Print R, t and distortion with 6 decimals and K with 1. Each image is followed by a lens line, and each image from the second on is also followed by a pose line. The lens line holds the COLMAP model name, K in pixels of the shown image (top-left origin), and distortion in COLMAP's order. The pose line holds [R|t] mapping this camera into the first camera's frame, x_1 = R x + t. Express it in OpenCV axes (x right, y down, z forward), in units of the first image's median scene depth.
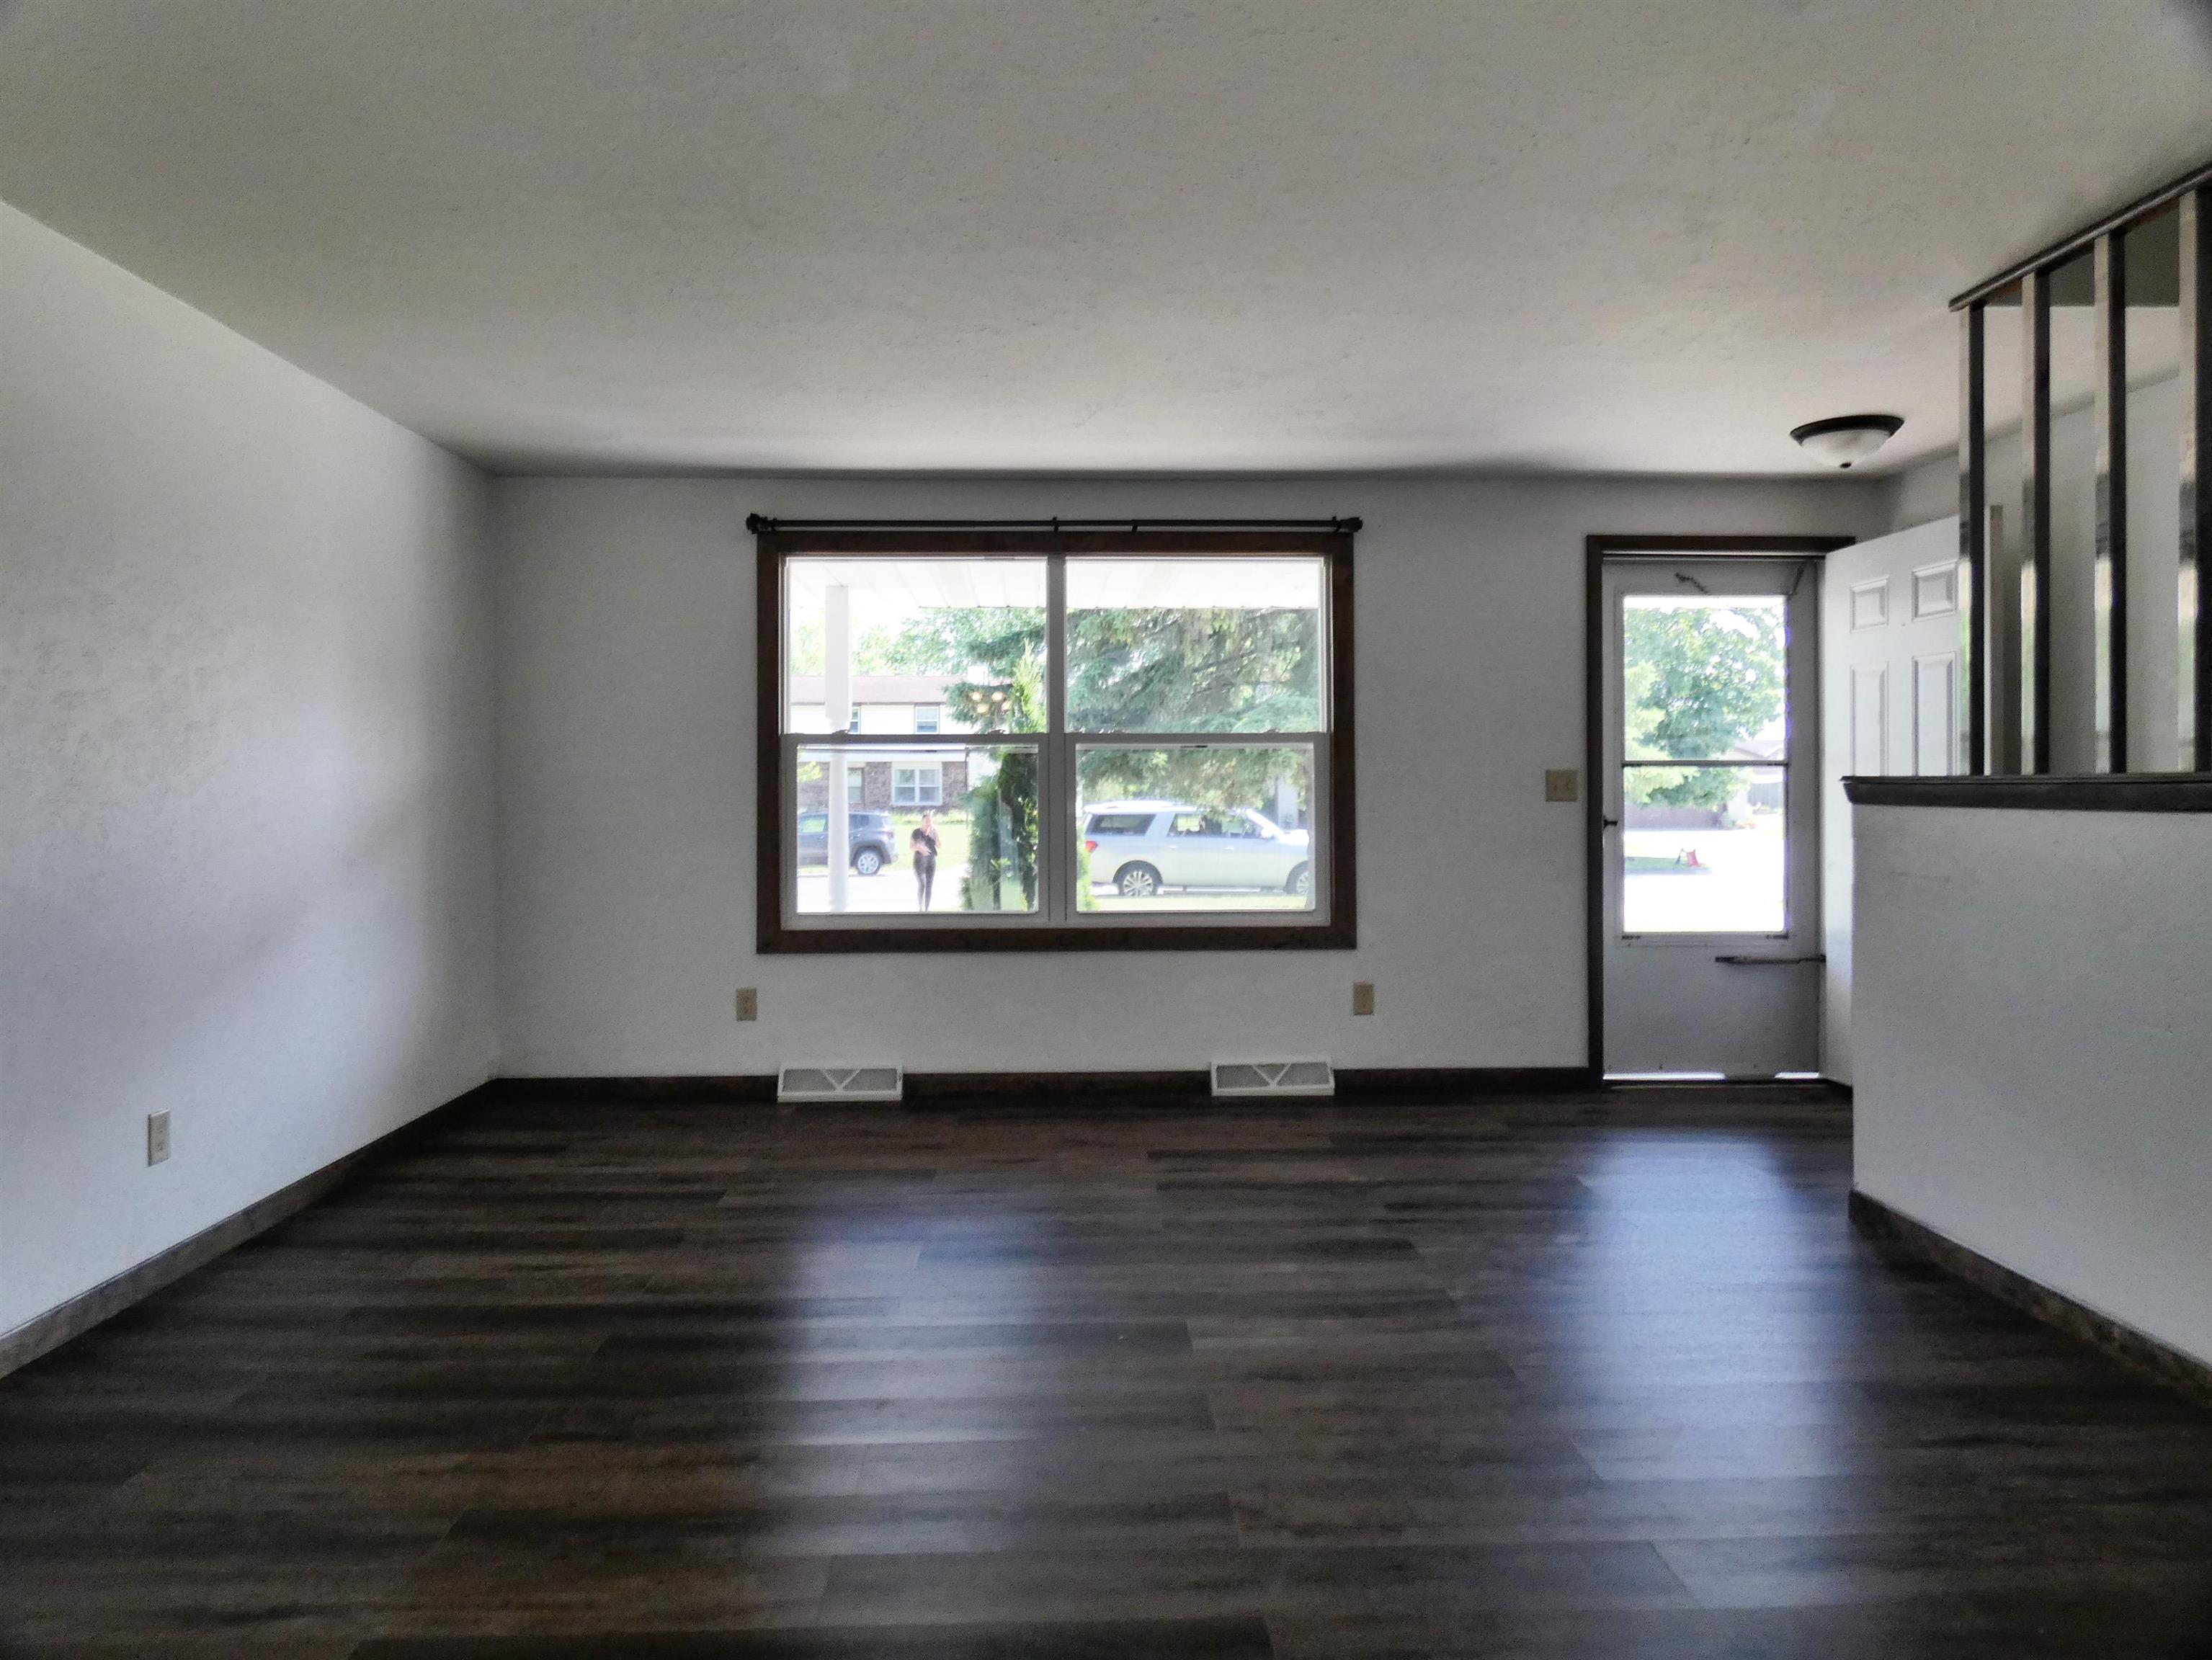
lens RADIAL K [[1389.1, 0, 1098.2], [0, 1389.1, 776.6], [0, 0, 1]] dist [0.006113, 0.003163]
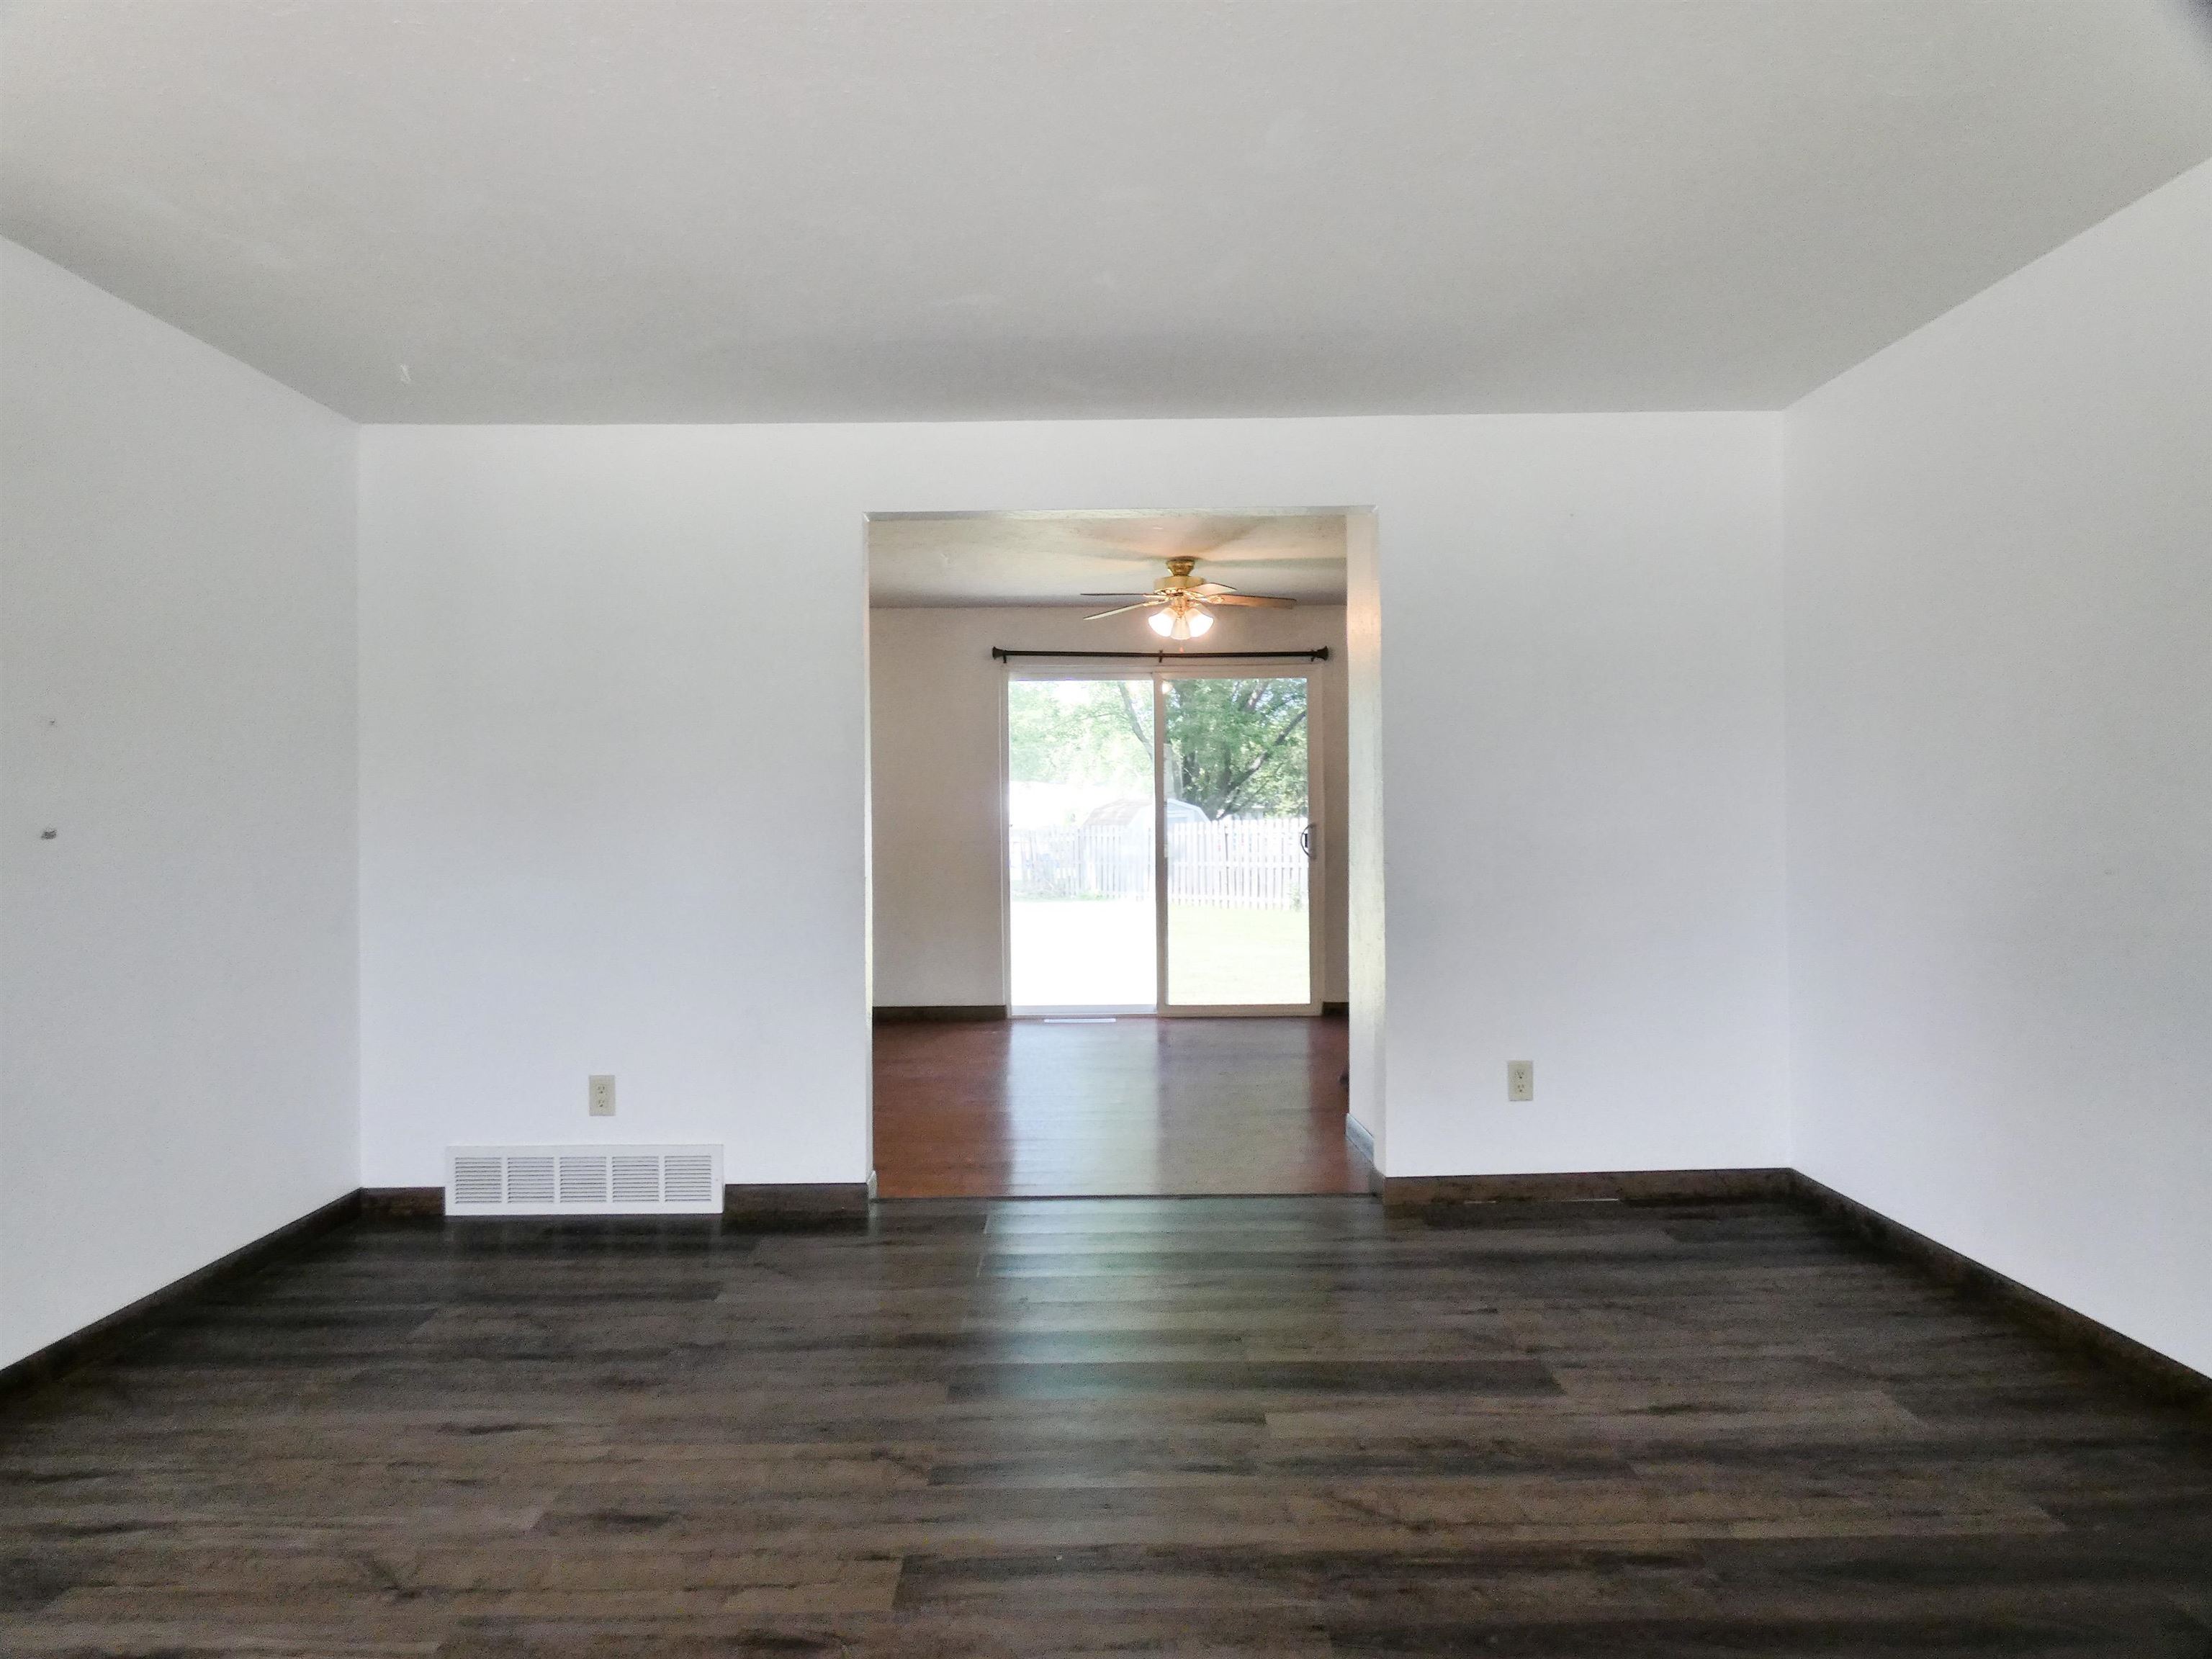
lens RADIAL K [[1350.9, 0, 1099.8], [0, 1350.9, 825.1], [0, 0, 1]] dist [-0.013227, -0.000314]
pose [[-0.999568, 0.011800, 0.026910, -0.030716], [0.011641, 0.999914, -0.006058, 0.011110], [-0.026980, -0.005742, -0.999619, 0.892001]]
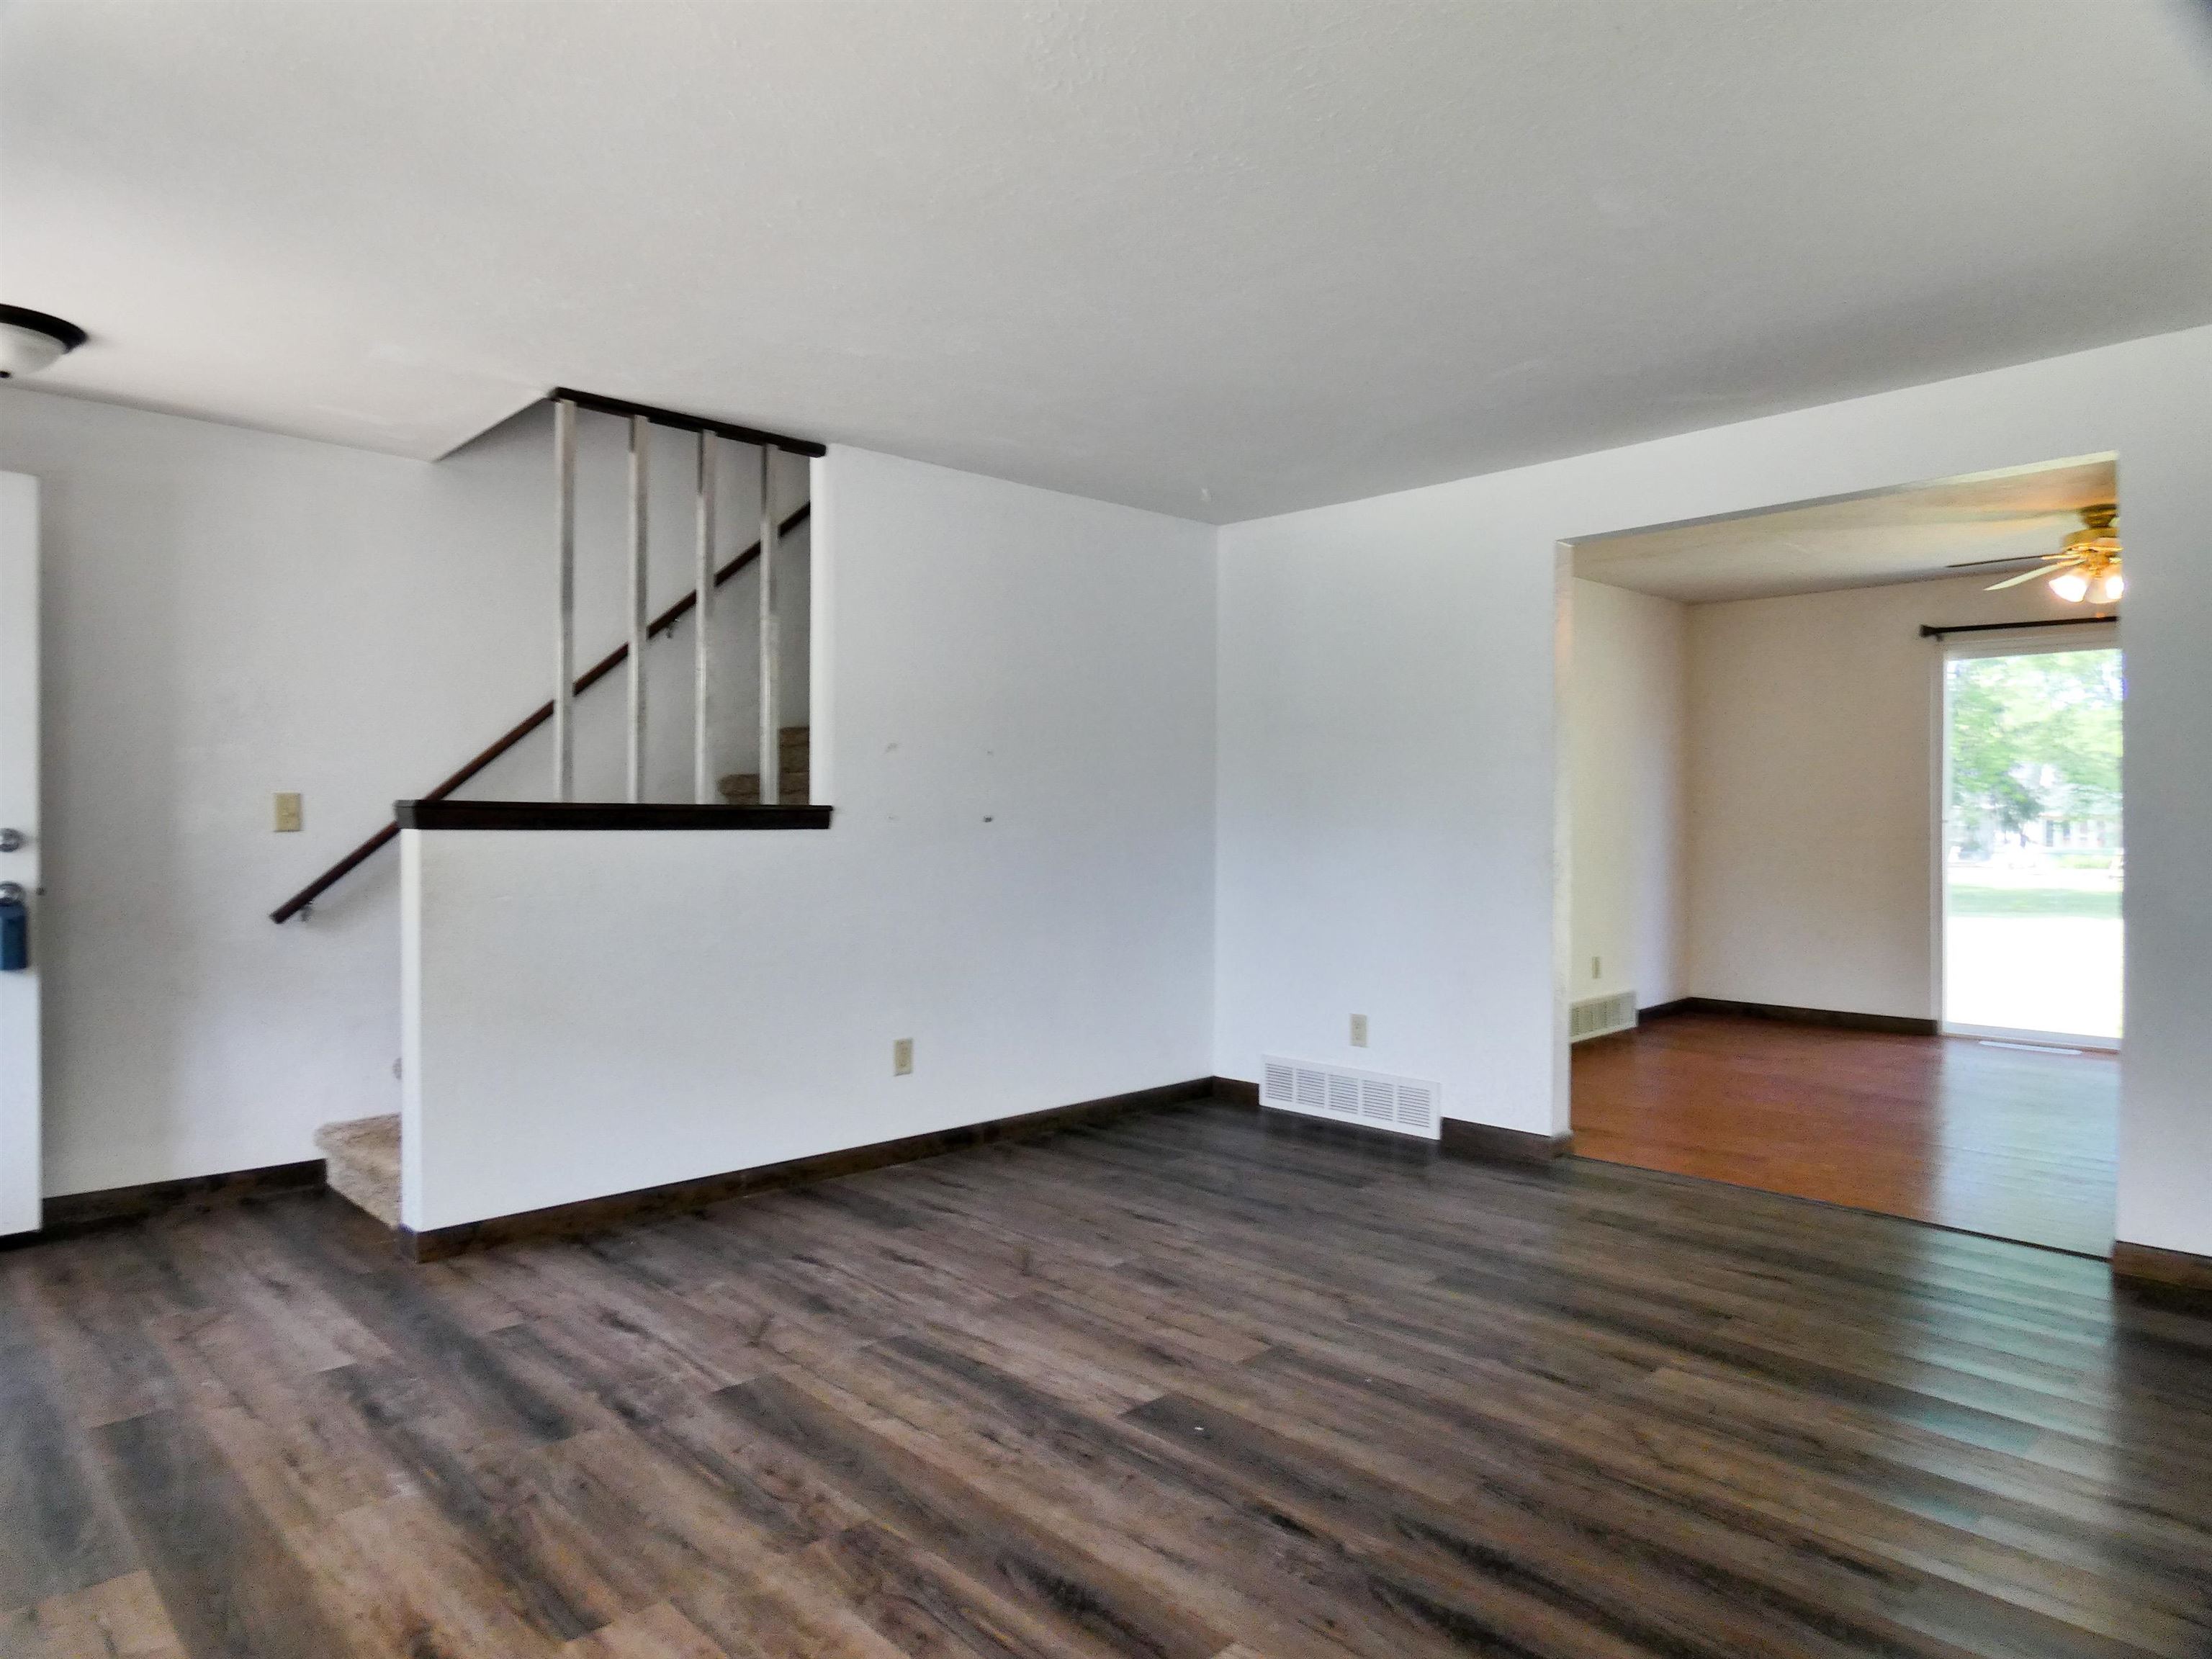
lens RADIAL K [[1350.9, 0, 1099.8], [0, 1350.9, 825.1], [0, 0, 1]] dist [-0.013227, -0.000314]
pose [[-0.666920, -0.002611, 0.745125, -0.327711], [-0.005719, 0.999982, -0.001615, 0.012100], [-0.745108, -0.005339, -0.666923, 0.919665]]
